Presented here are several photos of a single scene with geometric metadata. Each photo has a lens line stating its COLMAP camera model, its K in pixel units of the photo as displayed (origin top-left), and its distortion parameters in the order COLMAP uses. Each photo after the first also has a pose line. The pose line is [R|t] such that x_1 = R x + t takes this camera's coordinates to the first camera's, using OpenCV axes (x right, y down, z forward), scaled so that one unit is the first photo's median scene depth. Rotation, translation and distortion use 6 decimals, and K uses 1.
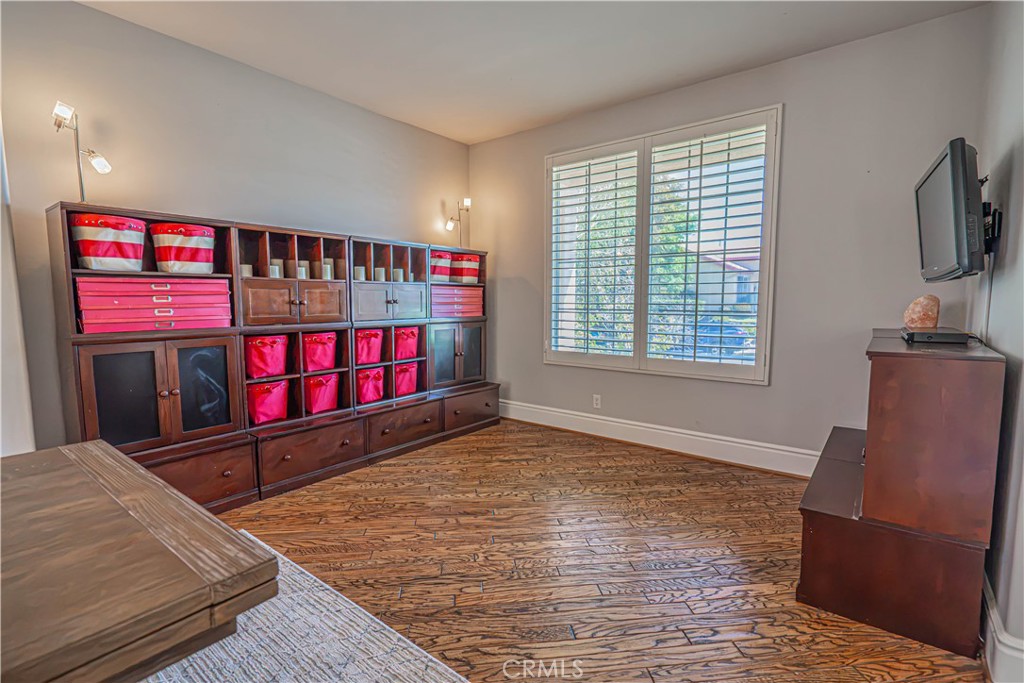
lens RADIAL K [[466.9, 0, 512.0], [0, 466.9, 341.5], [0, 0, 1]] dist [0.000176, 0.000066]
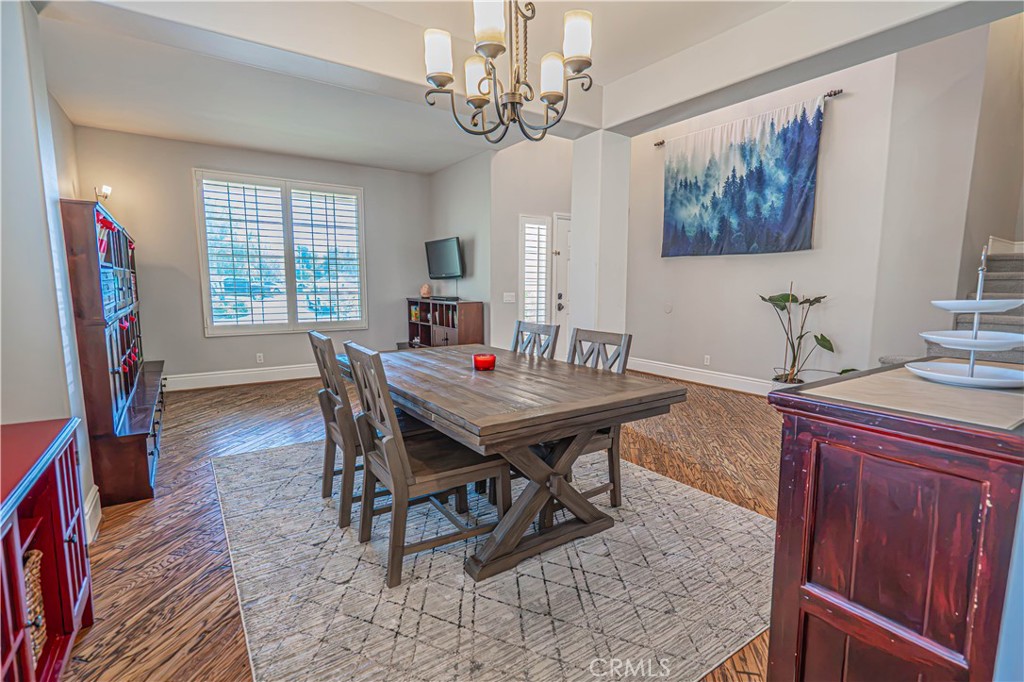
lens RADIAL K [[497.5, 0, 512.0], [0, 497.5, 341.0], [0, 0, 1]] dist [-0.000651, -0.000070]
pose [[0.311655, -0.109925, 0.943815, -0.983883], [0.080693, 0.992759, 0.088980, 0.005345], [-0.946763, 0.048428, 0.318269, -0.189048]]
